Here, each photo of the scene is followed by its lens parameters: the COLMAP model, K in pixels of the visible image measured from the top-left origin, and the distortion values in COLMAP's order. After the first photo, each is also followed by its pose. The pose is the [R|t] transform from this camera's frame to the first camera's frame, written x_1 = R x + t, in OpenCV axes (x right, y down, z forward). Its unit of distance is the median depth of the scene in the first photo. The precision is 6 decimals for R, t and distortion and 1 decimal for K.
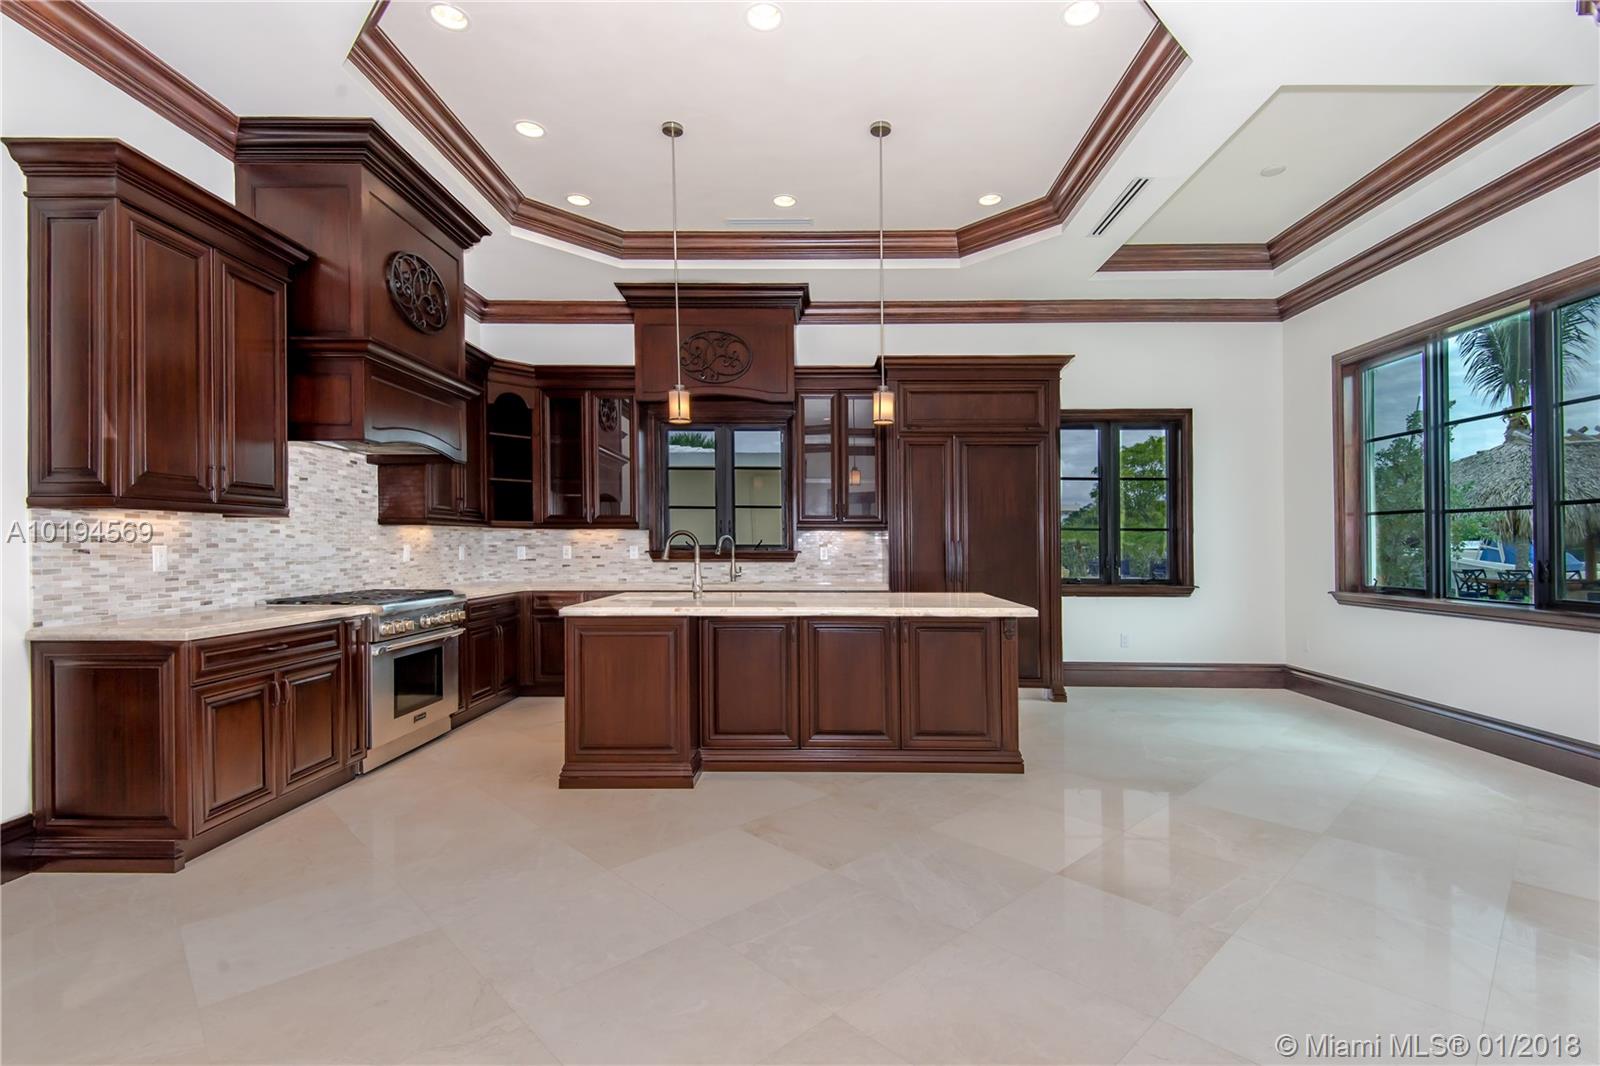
lens RADIAL K [[805.5, 0, 833.8], [0, 805.5, 539.0], [0, 0, 1]] dist [0.026192, -0.000159]
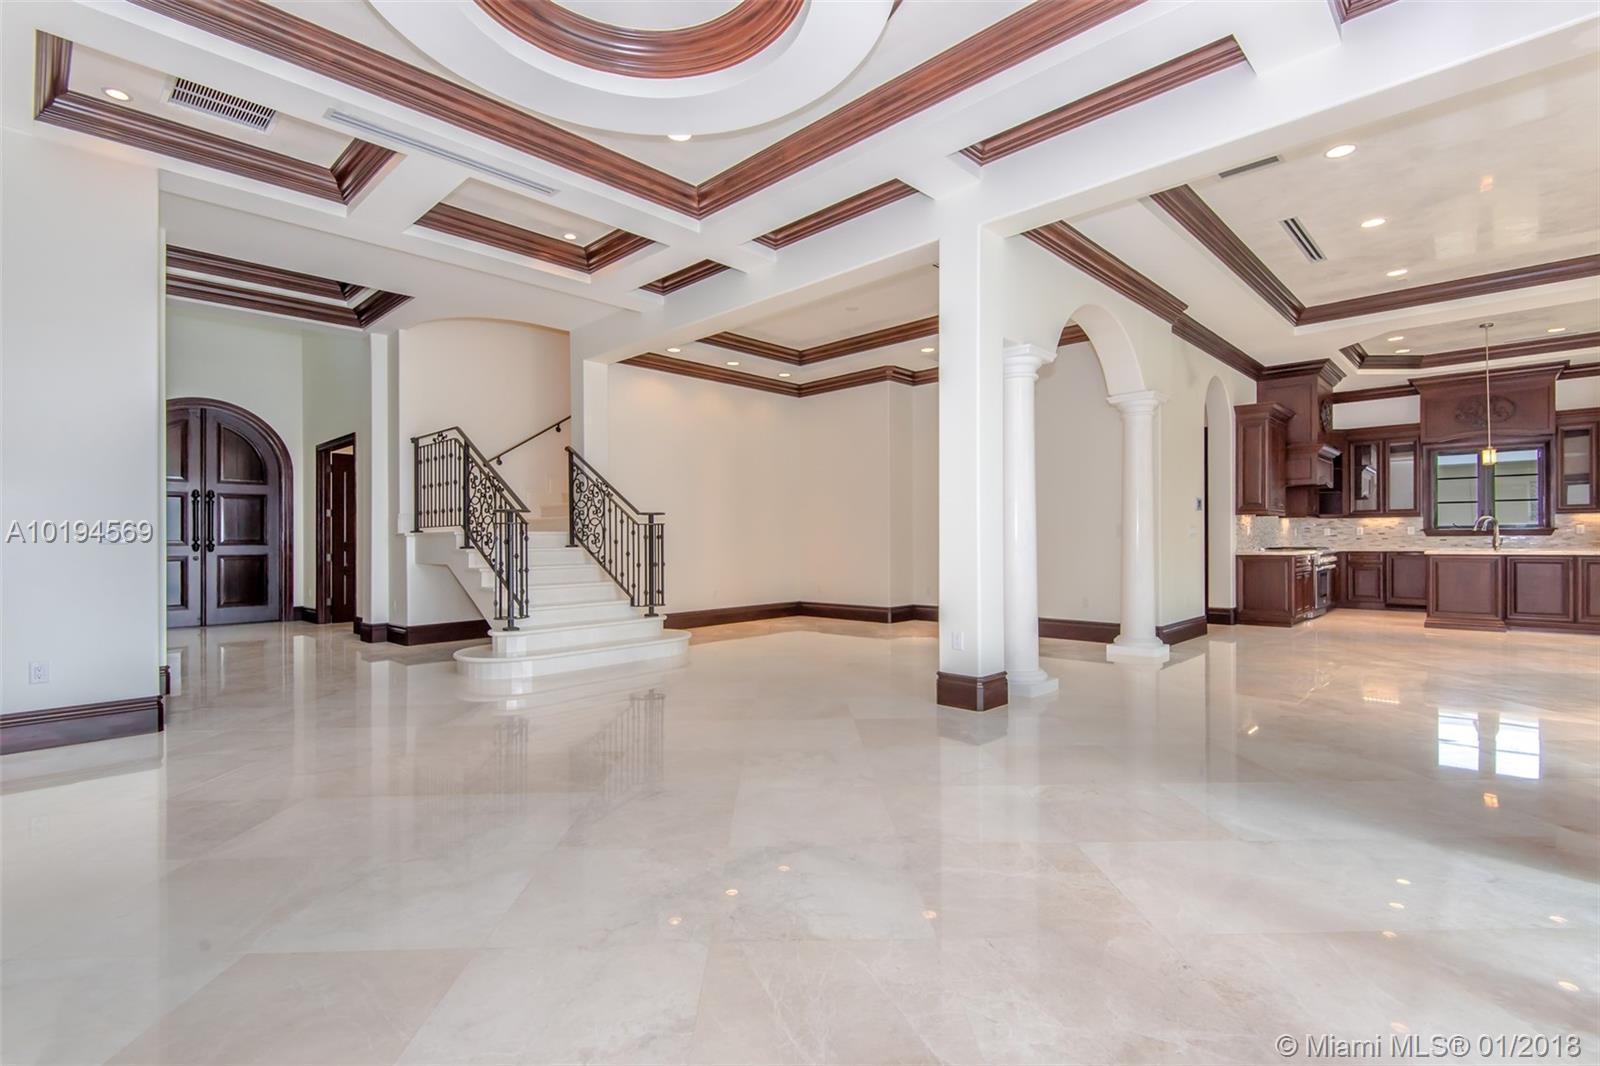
lens RADIAL K [[737.0, 0, 816.3], [0, 737.0, 538.6], [0, 0, 1]] dist [0.037157, 0.000100]
pose [[0.724182, -0.005224, -0.689589, -0.070714], [0.014751, 0.999860, 0.007917, 0.003447], [0.689451, -0.015906, 0.724158, -1.139601]]
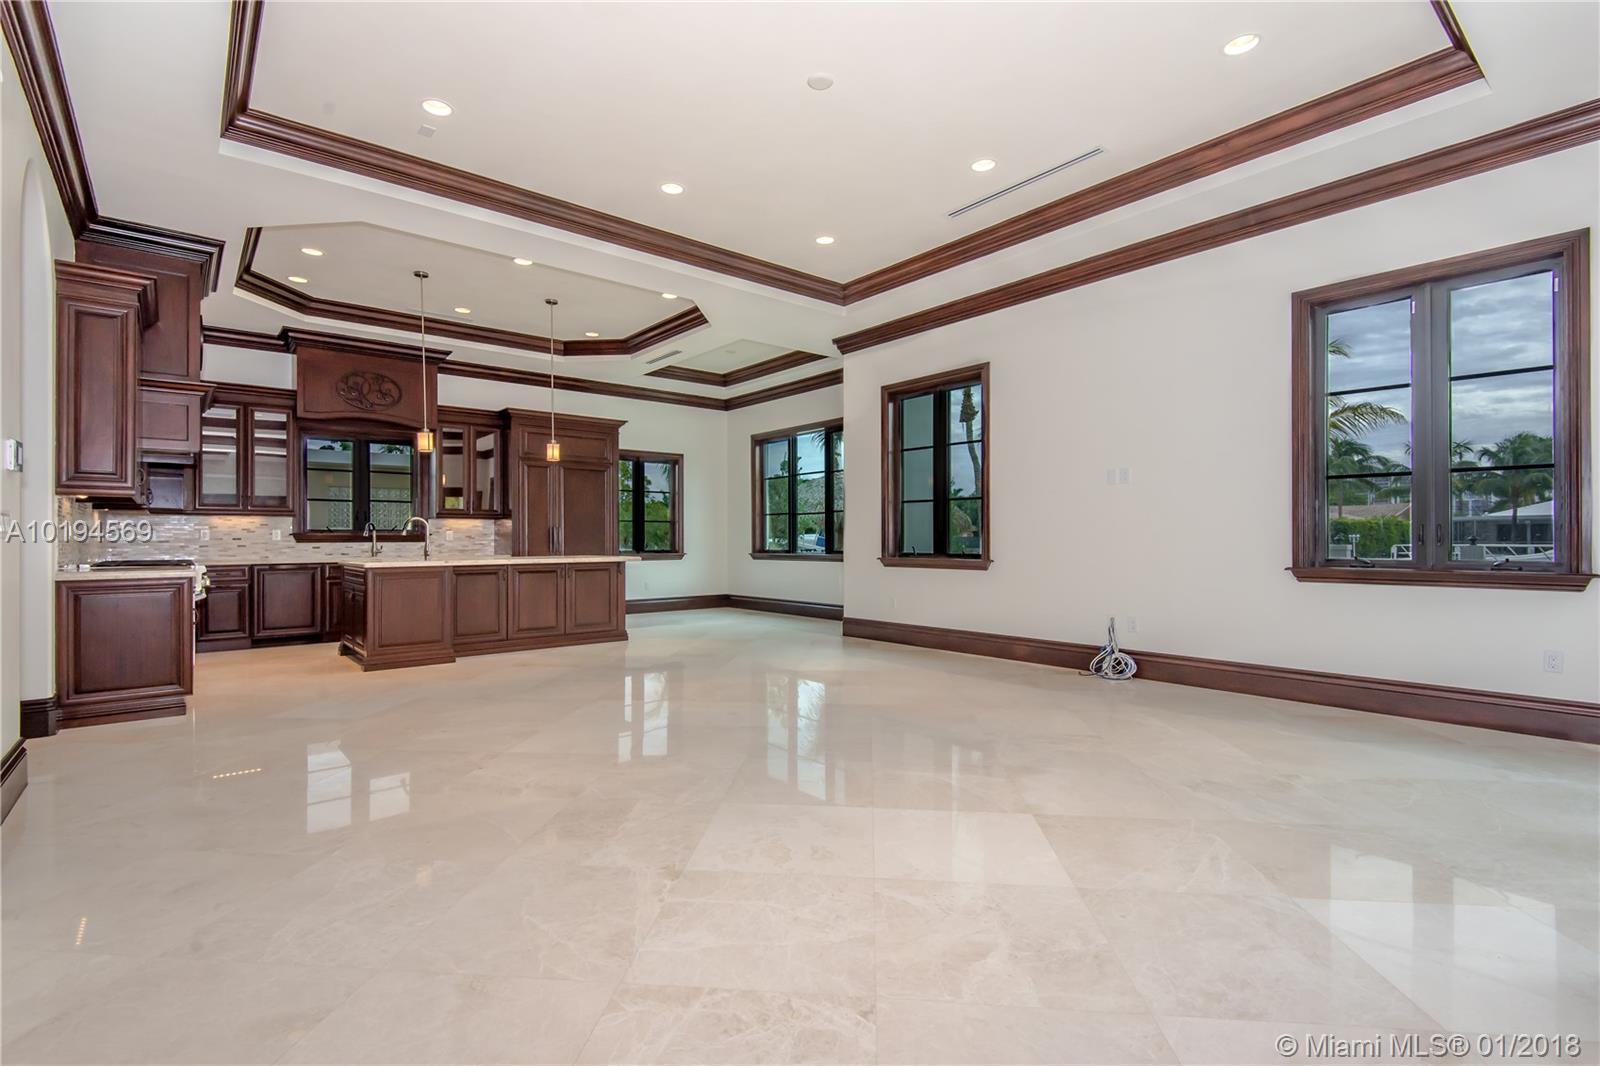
lens RADIAL K [[737.0, 0, 816.3], [0, 737.0, 538.6], [0, 0, 1]] dist [0.037157, 0.000100]
pose [[0.785956, -0.002558, 0.618277, -0.356677], [-0.002190, 0.999974, 0.006921, 0.014250], [-0.618279, -0.006794, 0.785929, -0.489205]]
